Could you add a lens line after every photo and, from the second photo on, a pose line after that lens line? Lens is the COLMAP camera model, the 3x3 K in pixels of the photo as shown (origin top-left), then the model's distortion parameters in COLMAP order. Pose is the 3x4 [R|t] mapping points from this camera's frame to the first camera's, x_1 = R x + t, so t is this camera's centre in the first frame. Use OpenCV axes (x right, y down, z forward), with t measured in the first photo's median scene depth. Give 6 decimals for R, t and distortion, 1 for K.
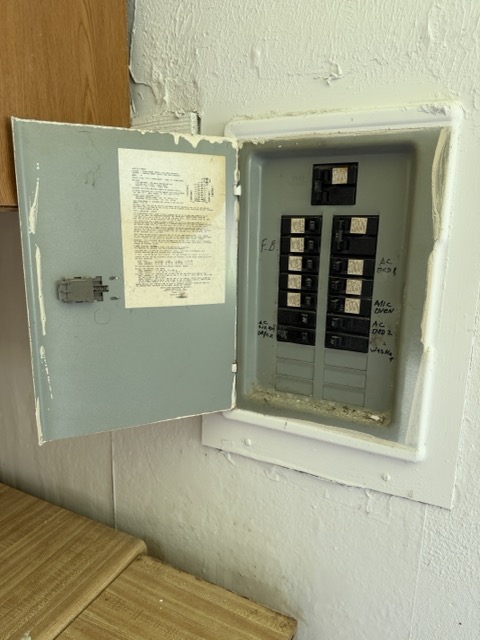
lens RADIAL K [[457.3, 0, 238.3], [0, 457.3, 320.0], [0, 0, 1]] dist [0.055505, -0.046833]
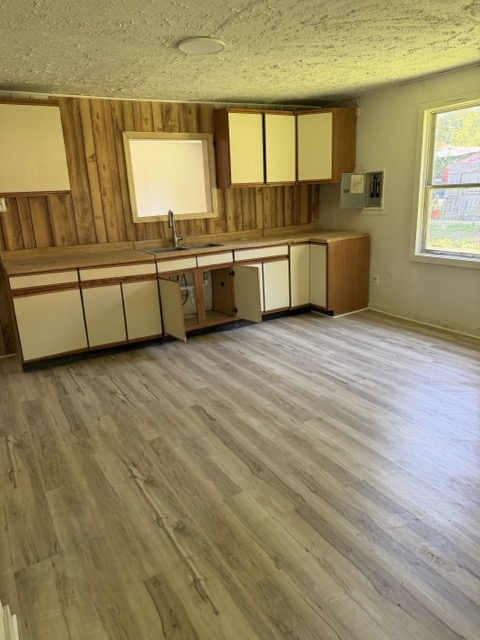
lens RADIAL K [[457.3, 0, 239.7], [0, 457.3, 320.1], [0, 0, 1]] dist [0.055505, -0.046833]
pose [[0.833480, 0.095769, -0.544188, 2.982789], [-0.059499, 0.994694, 0.083922, 1.760176], [0.549337, -0.037569, 0.834756, -7.554478]]
